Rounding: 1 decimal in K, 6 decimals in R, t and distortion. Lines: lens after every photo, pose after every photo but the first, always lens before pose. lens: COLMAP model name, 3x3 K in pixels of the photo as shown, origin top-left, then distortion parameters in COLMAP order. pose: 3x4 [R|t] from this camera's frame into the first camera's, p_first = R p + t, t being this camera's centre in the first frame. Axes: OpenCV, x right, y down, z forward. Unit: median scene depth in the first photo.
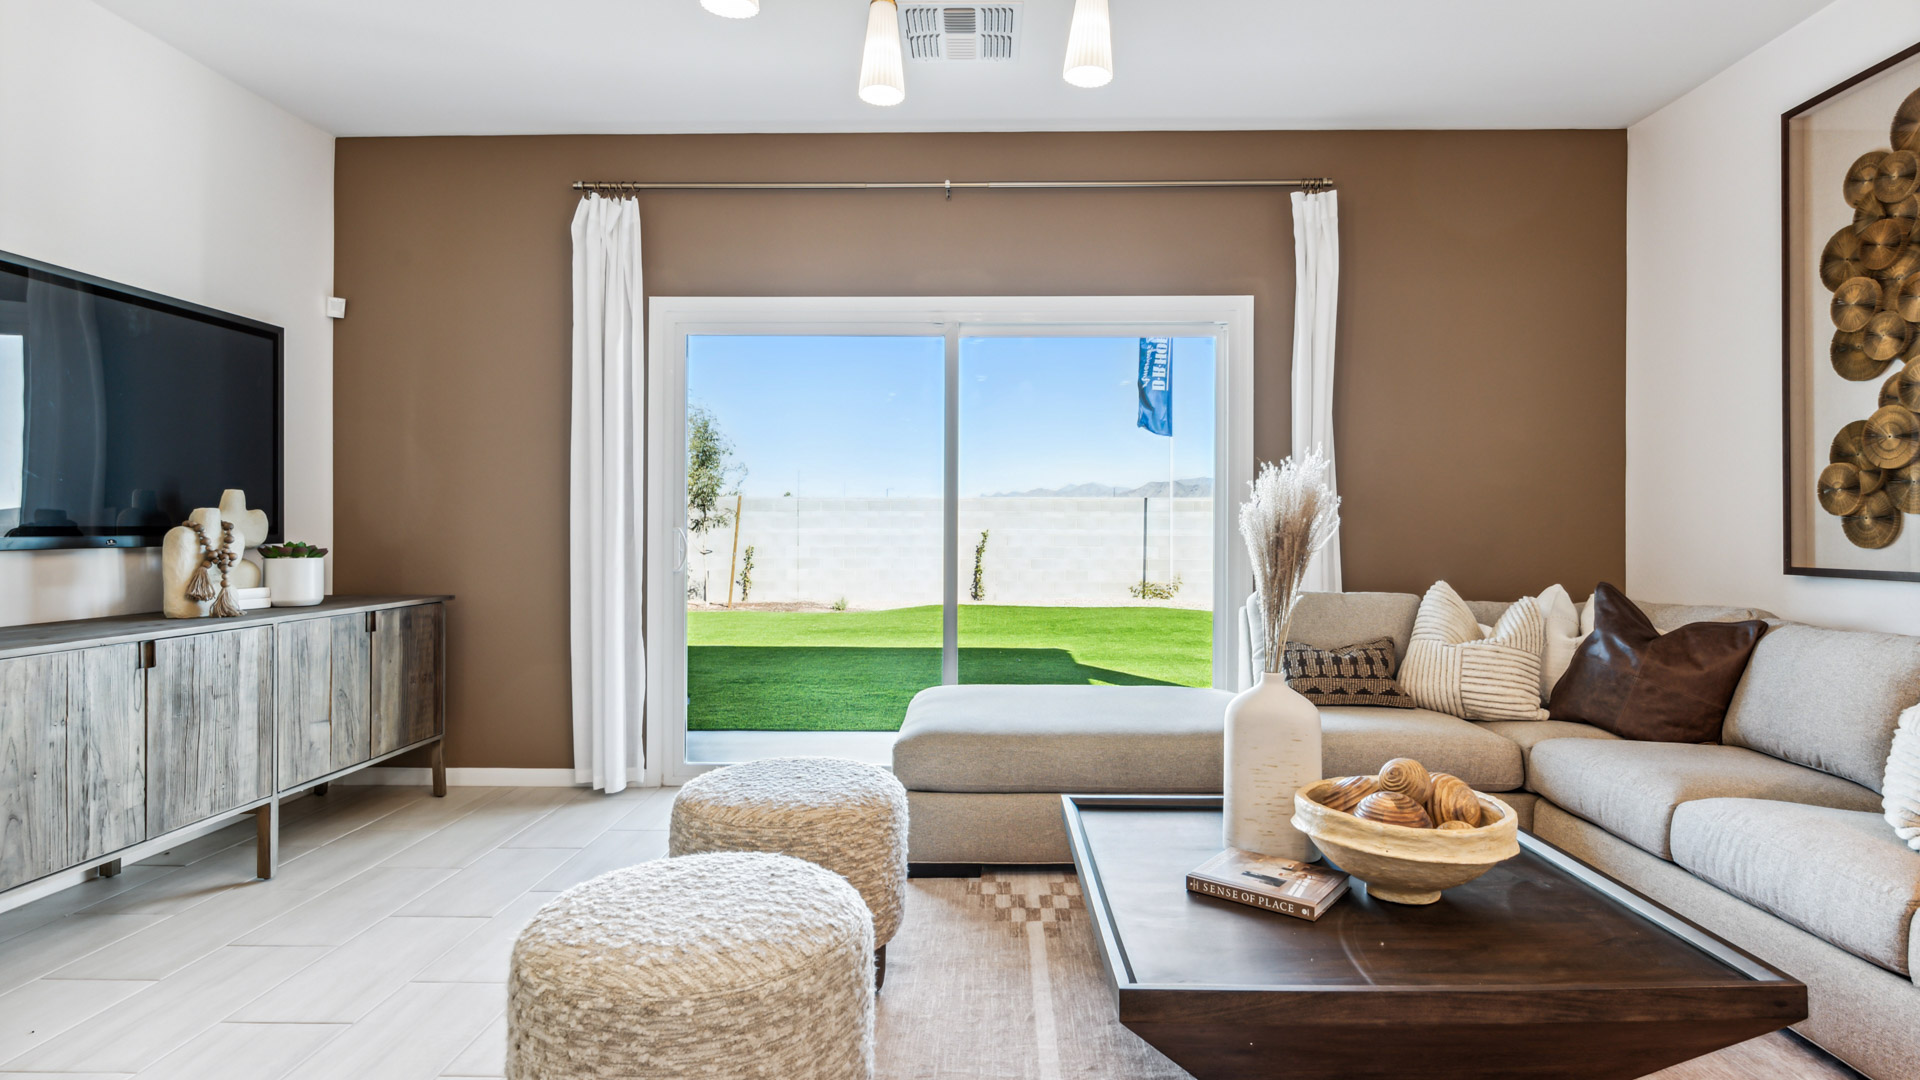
lens RADIAL K [[986.8, 0, 953.9], [0, 986.8, 532.6], [0, 0, 1]] dist [-0.000161, -0.000913]
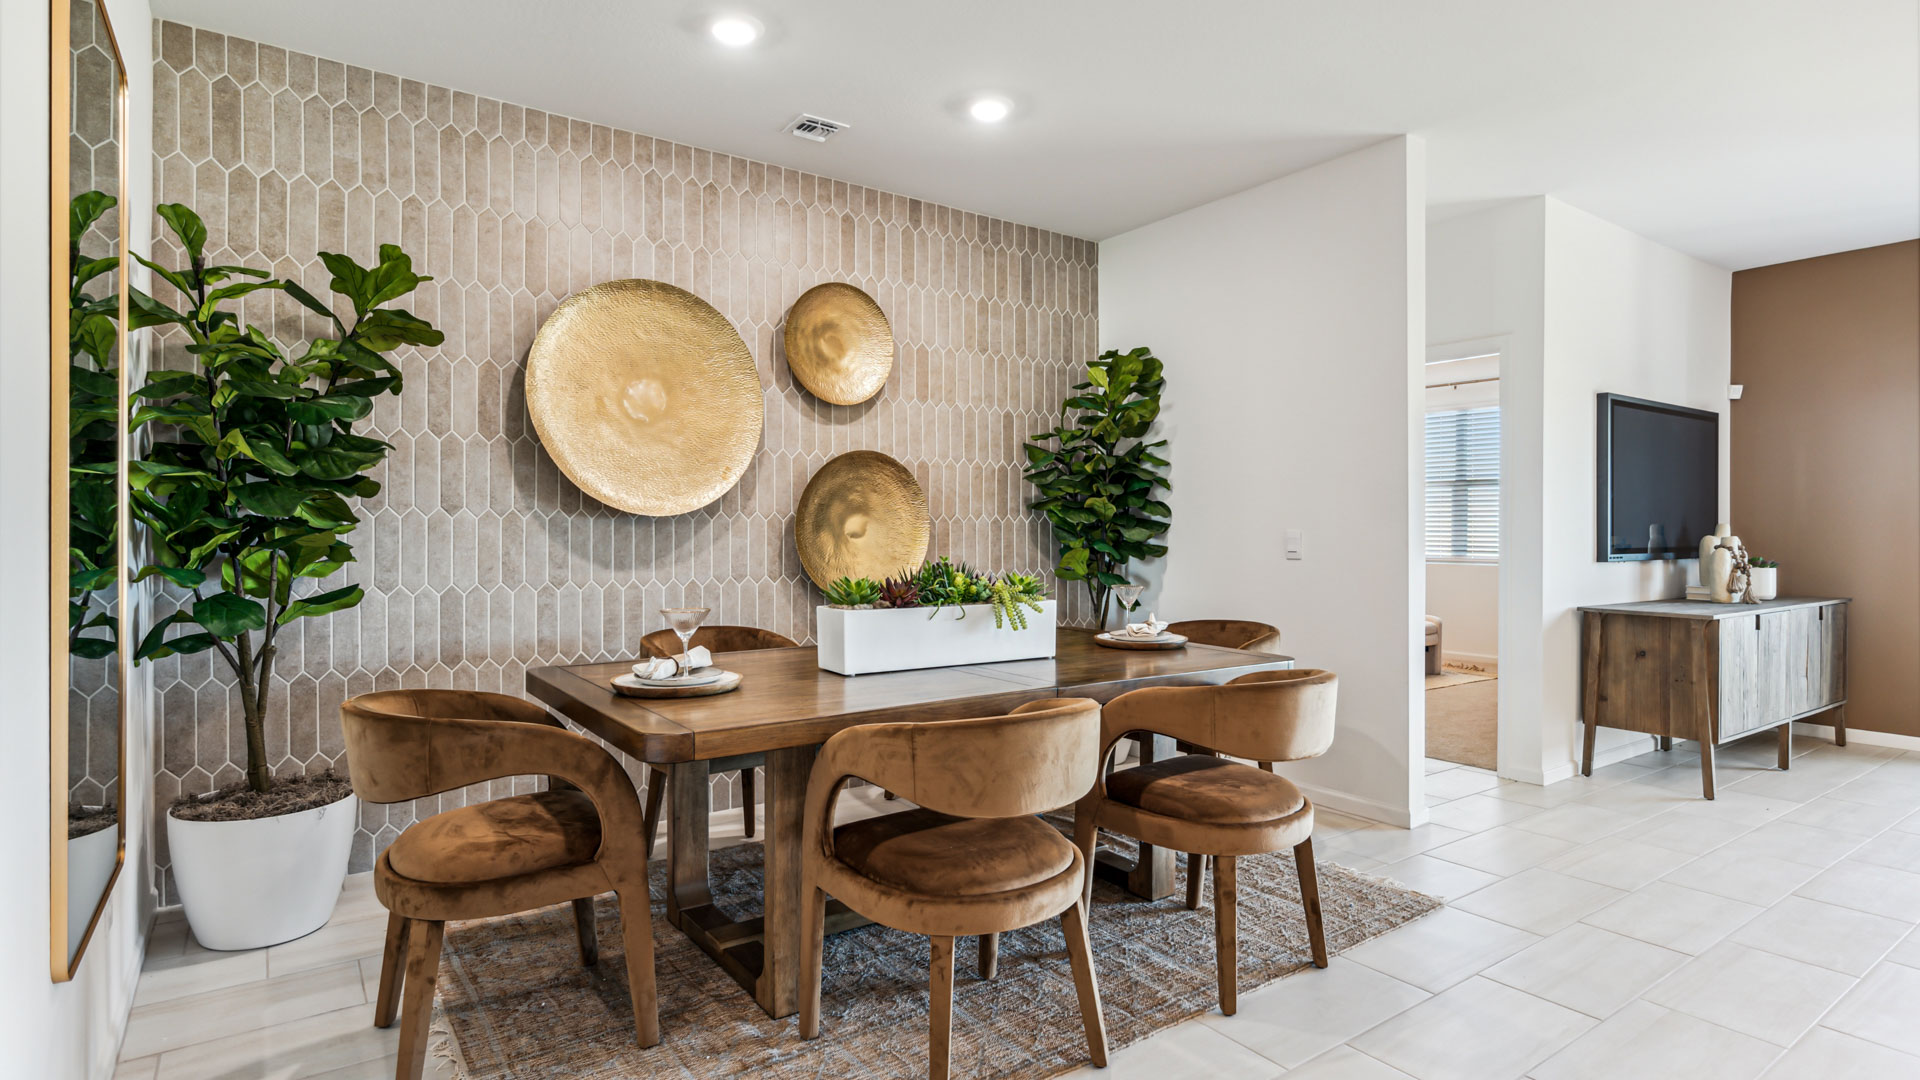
lens RADIAL K [[986.8, 0, 967.3], [0, 986.8, 537.4], [0, 0, 1]] dist [-0.000161, -0.000913]
pose [[0.610356, -0.008082, -0.792086, -0.227316], [-0.001677, 0.999933, -0.011495, -0.001645], [0.792125, 0.008345, 0.610302, -0.939177]]
